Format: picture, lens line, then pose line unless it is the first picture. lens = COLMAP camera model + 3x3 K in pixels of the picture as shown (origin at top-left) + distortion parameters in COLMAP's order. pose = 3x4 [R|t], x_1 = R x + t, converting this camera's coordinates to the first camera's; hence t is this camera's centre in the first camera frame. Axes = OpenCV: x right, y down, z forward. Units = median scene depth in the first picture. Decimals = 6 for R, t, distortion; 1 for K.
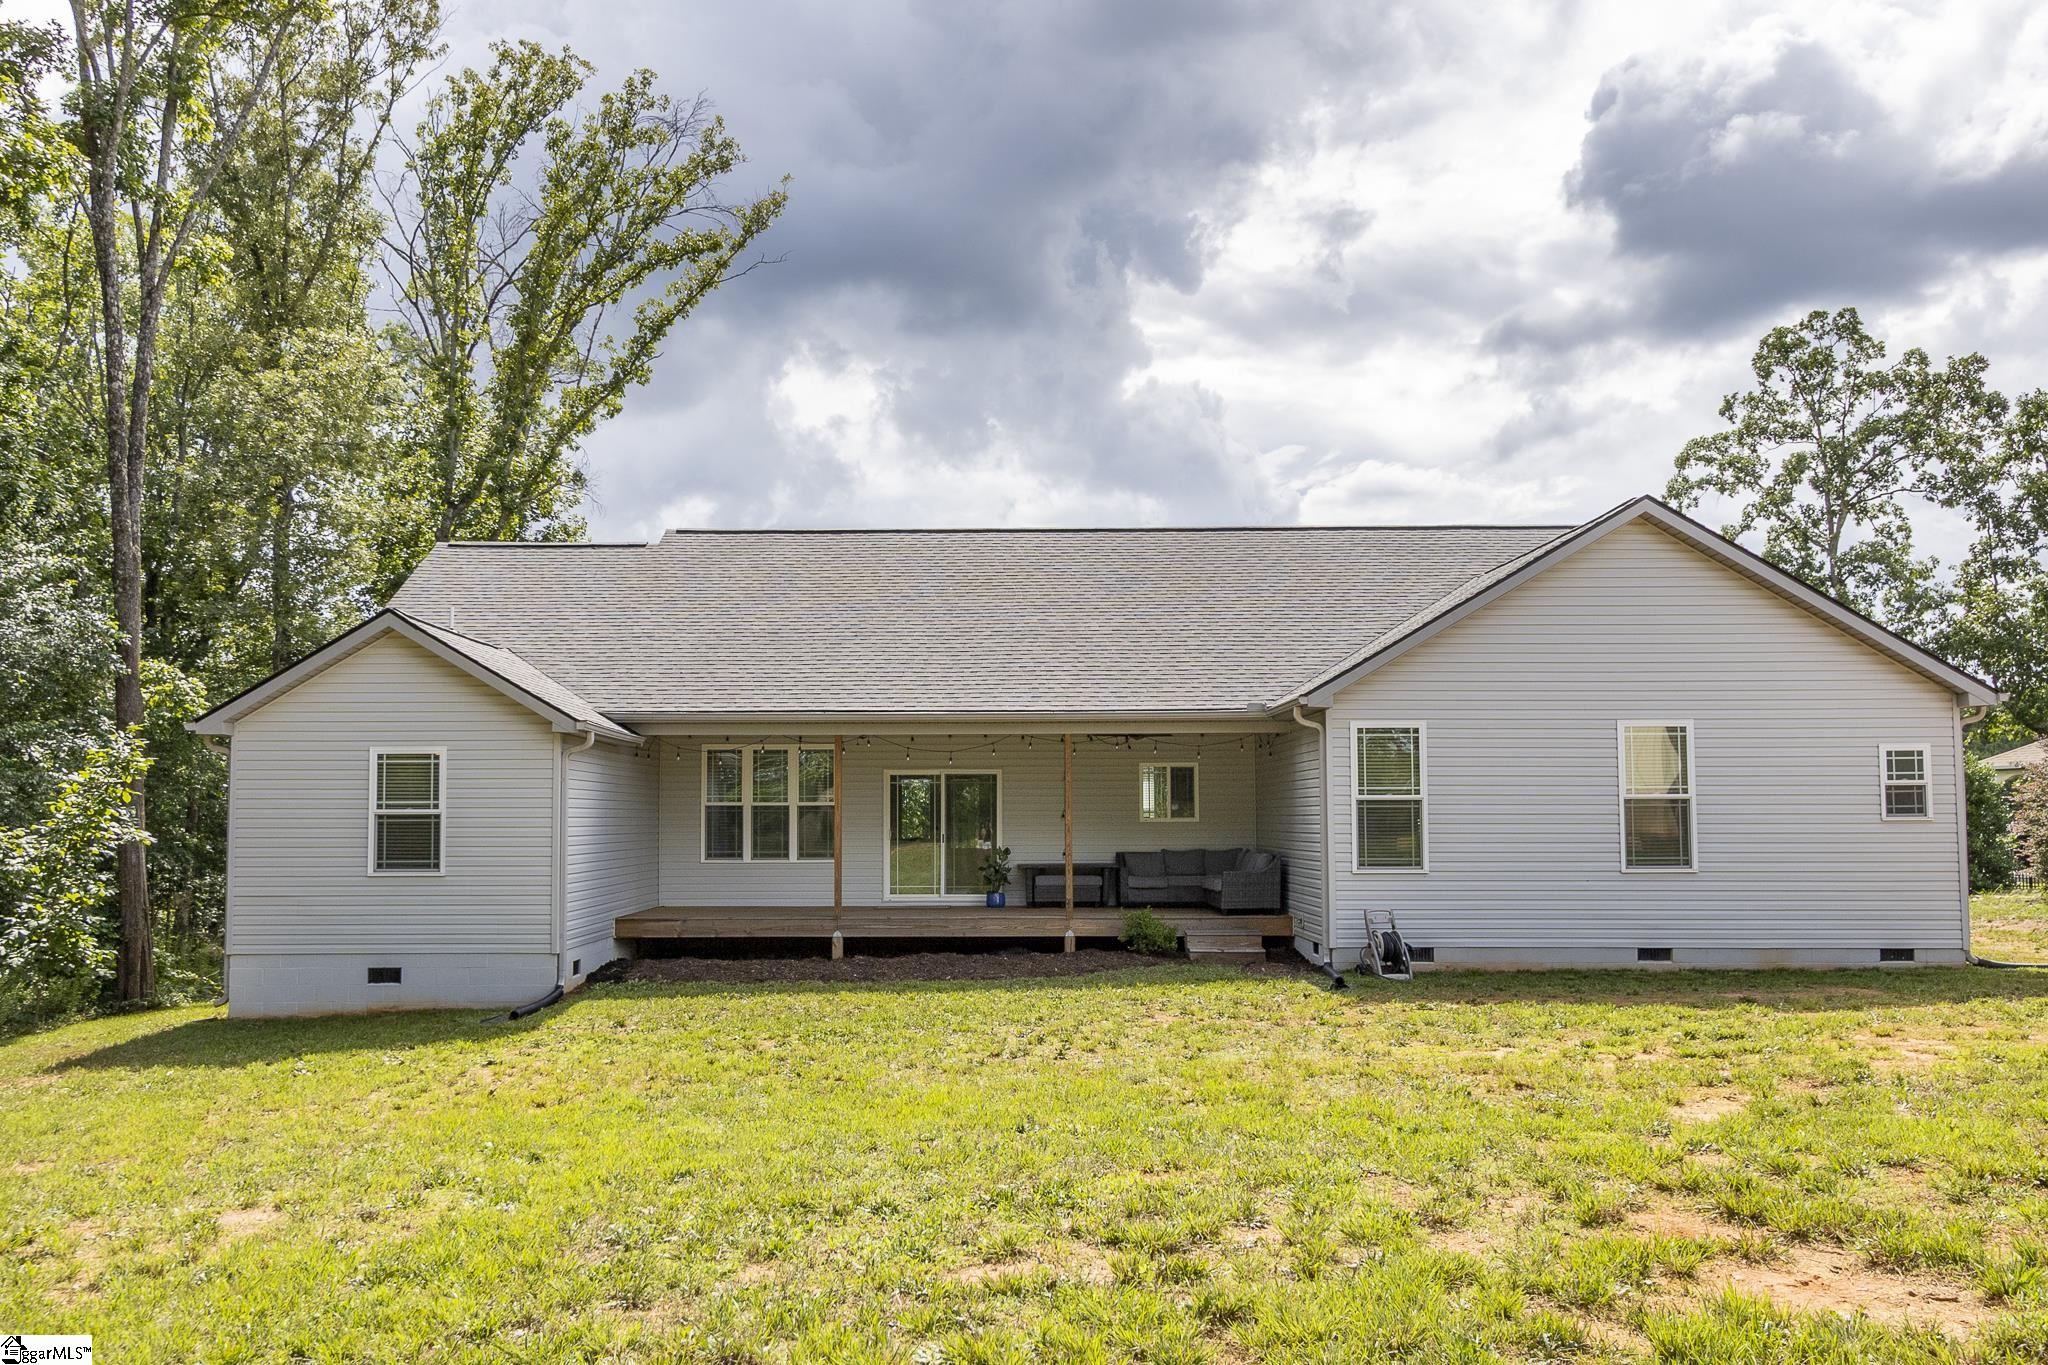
lens RADIAL K [[1861.6, 0, 1024.0], [0, 1861.6, 682.5], [0, 0, 1]] dist [0.016787, 0.008855]
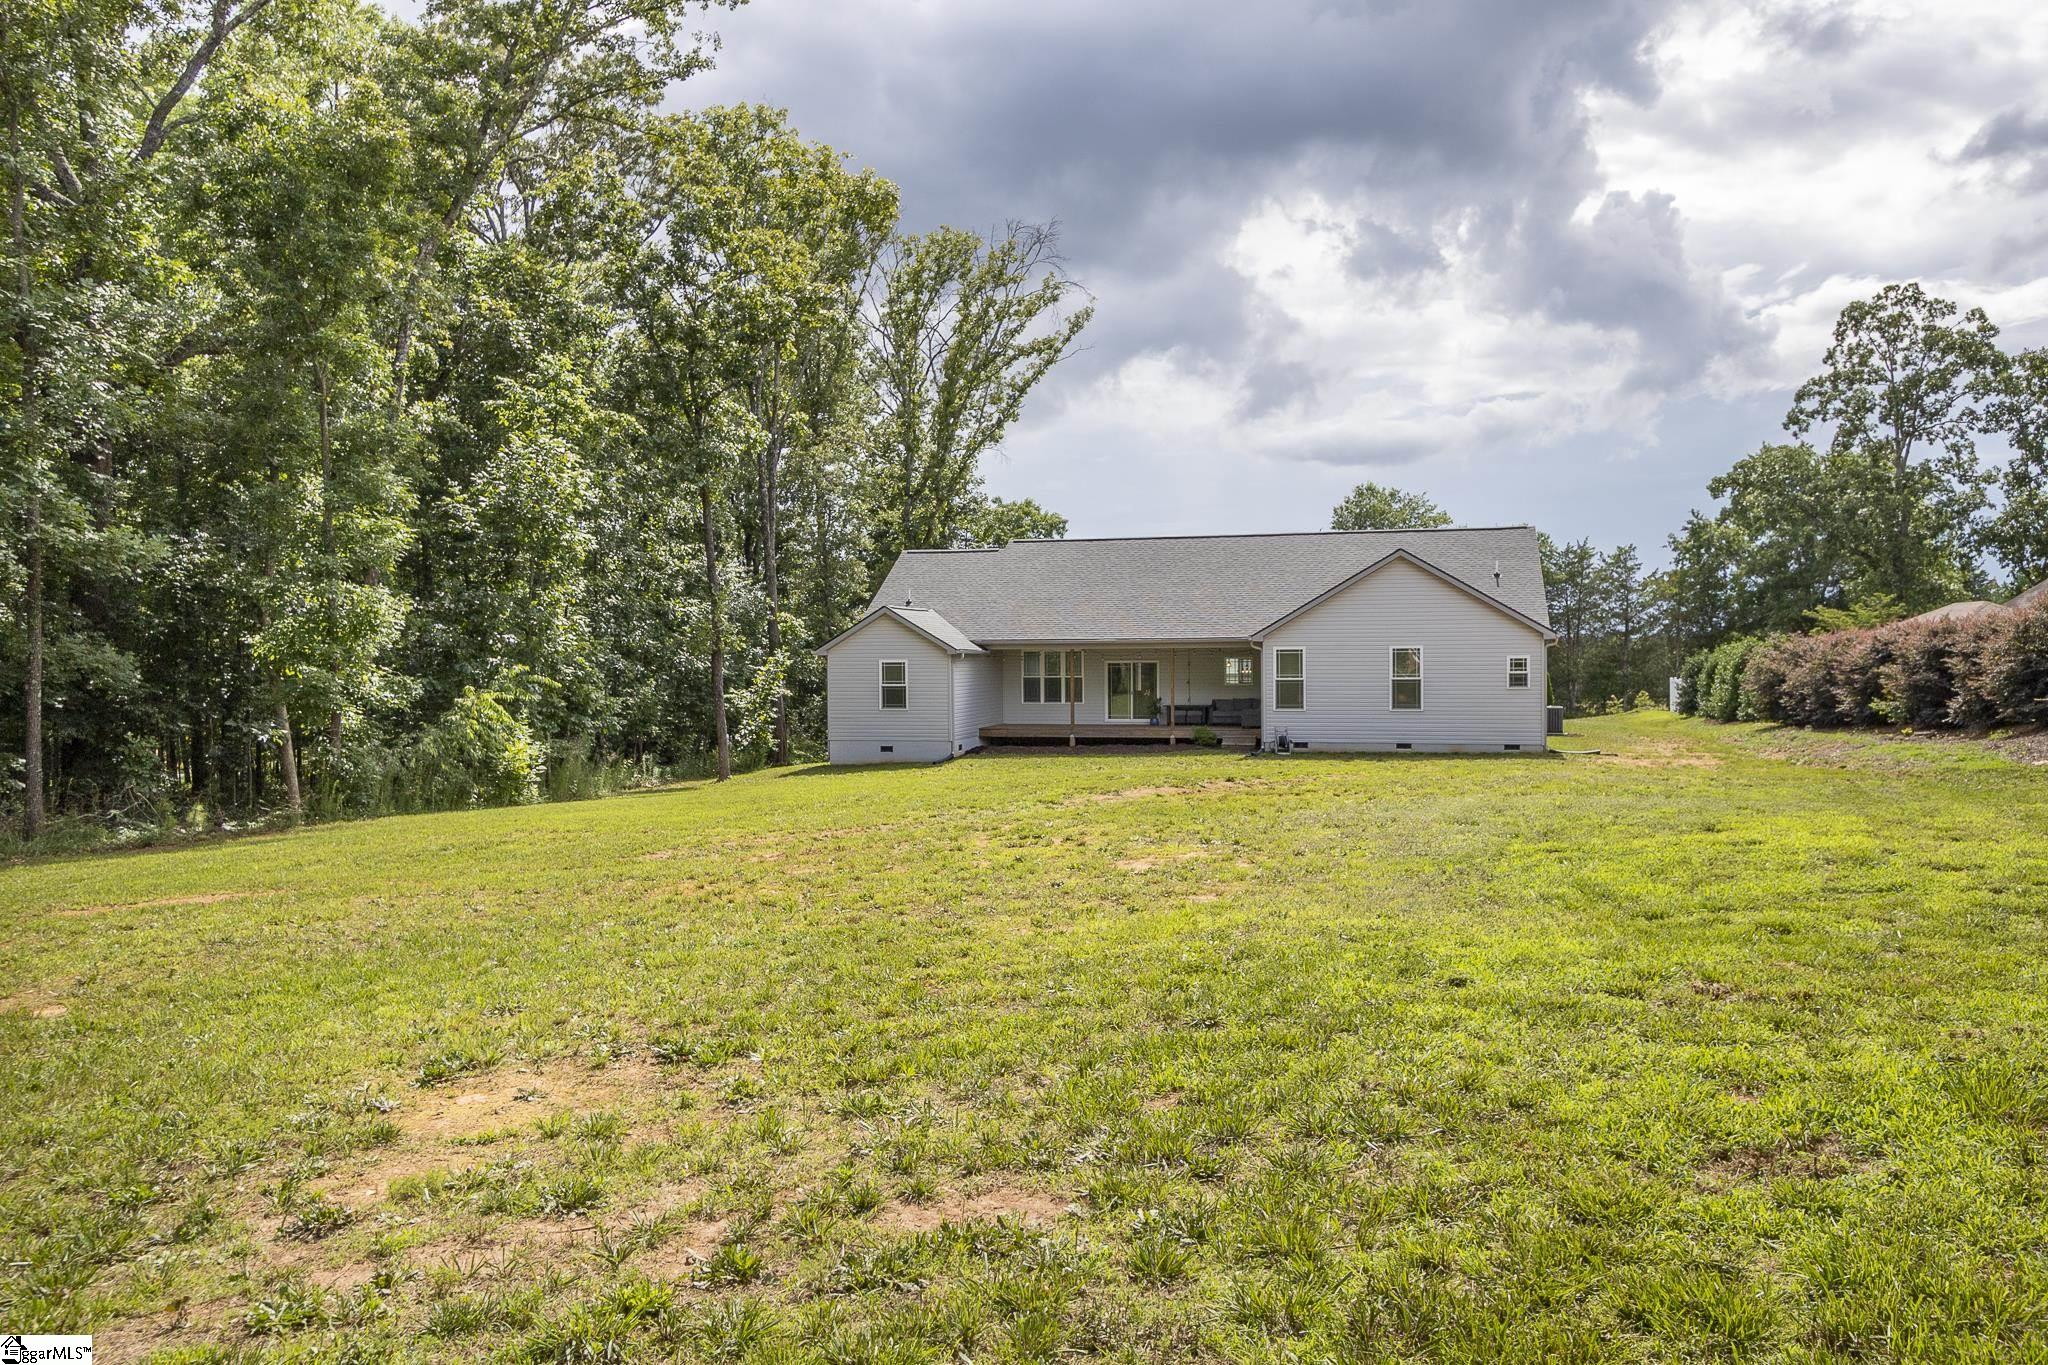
lens RADIAL K [[1861.6, 0, 1024.0], [0, 1861.6, 682.5], [0, 0, 1]] dist [0.016787, 0.008855]
pose [[0.970244, 0.001081, -0.242128, 0.339916], [0.021754, 0.995557, 0.091615, -0.121408], [0.241151, -0.094156, 0.965909, -1.047987]]
